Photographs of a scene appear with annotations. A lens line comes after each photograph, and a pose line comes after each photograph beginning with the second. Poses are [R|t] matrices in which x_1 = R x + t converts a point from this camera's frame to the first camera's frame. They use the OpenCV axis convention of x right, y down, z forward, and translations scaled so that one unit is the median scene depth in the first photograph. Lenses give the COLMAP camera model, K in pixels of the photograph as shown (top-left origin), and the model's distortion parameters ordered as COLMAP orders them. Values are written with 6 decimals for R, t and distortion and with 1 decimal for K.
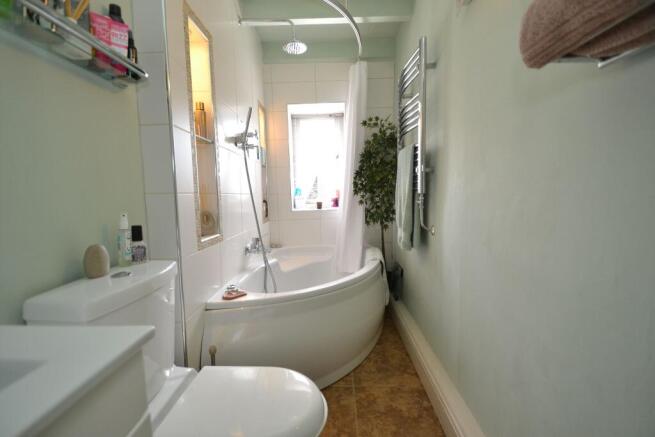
lens RADIAL K [[293.8, 0, 327.5], [0, 293.8, 218.5], [0, 0, 1]] dist [-0.000213, -0.000331]
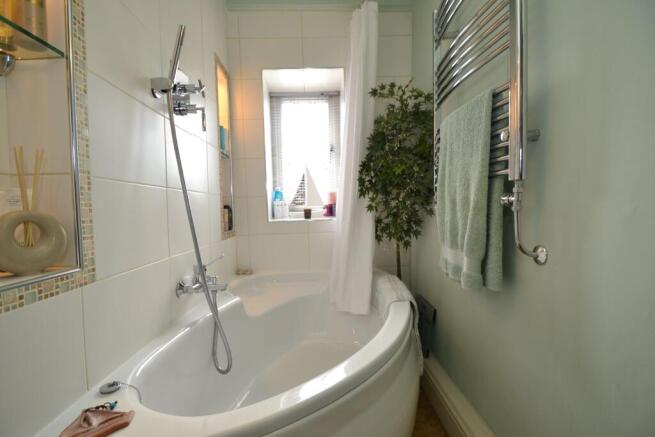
lens RADIAL K [[293.8, 0, 327.5], [0, 293.8, 218.5], [0, 0, 1]] dist [-0.000213, -0.000331]
pose [[0.998808, -0.000568, 0.048818, -0.016001], [0.002863, 0.998893, -0.046953, 0.000464], [-0.048737, 0.047037, 0.997703, 0.332574]]
